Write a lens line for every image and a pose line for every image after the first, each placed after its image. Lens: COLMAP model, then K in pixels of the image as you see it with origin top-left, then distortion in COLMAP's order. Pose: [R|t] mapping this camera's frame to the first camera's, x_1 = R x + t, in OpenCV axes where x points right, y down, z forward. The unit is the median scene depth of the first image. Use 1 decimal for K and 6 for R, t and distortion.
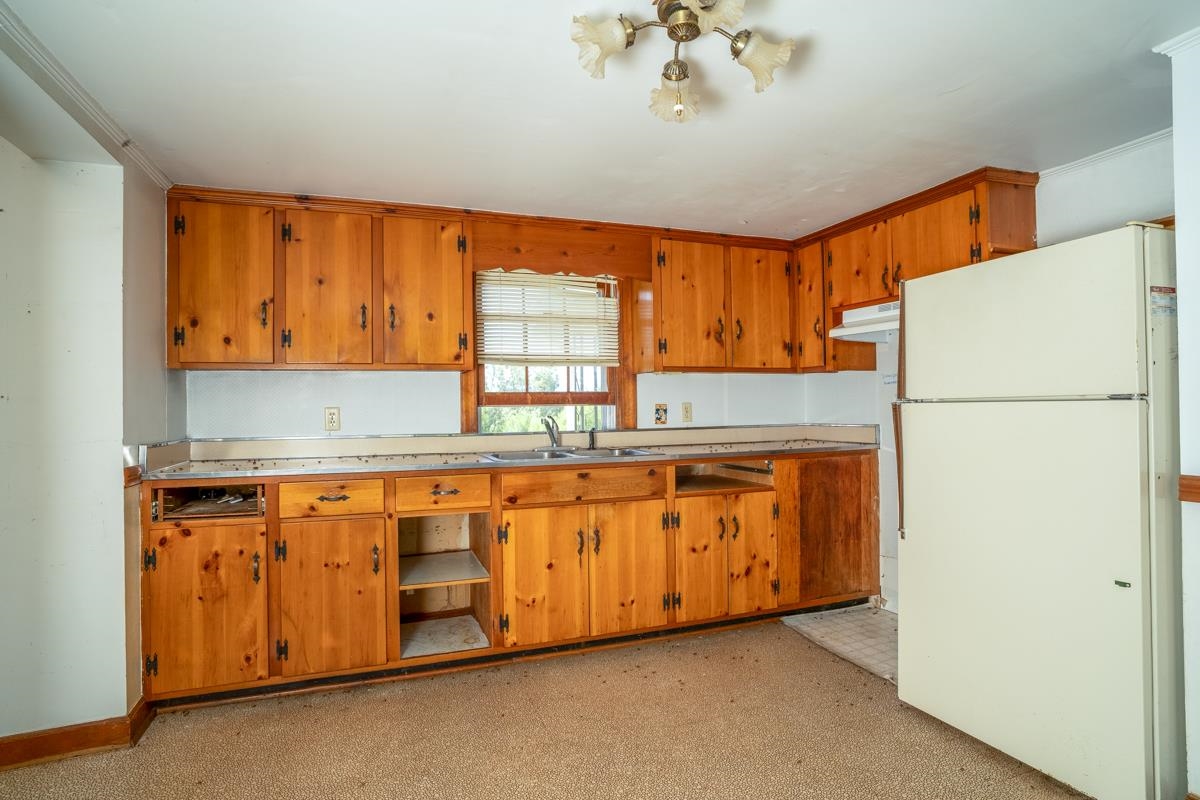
lens RADIAL K [[630.1, 0, 600.0], [0, 630.1, 400.0], [0, 0, 1]] dist [-0.056880, 0.031425]
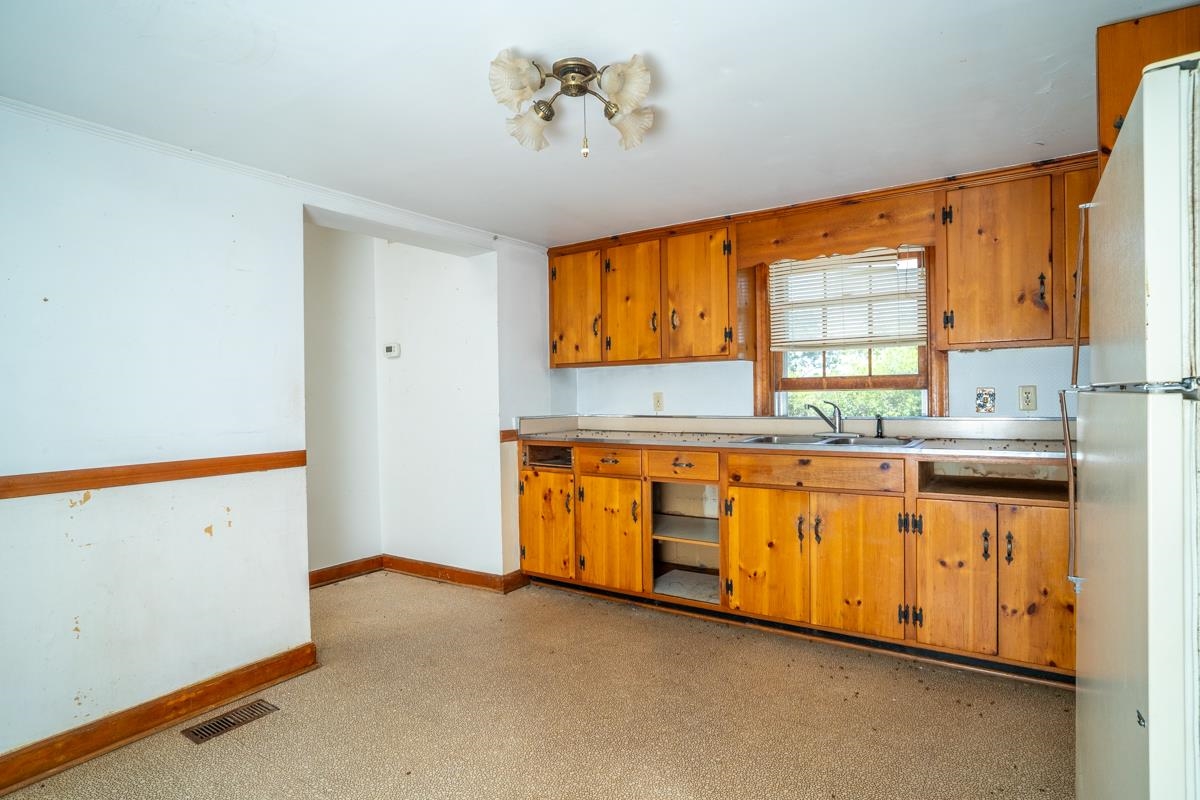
lens RADIAL K [[630.1, 0, 600.0], [0, 630.1, 400.0], [0, 0, 1]] dist [-0.056880, 0.031425]
pose [[0.588183, 0.010527, -0.808660, 0.600332], [0.018082, 0.999494, 0.026164, -0.010593], [0.808526, -0.030012, 0.587695, 0.161202]]
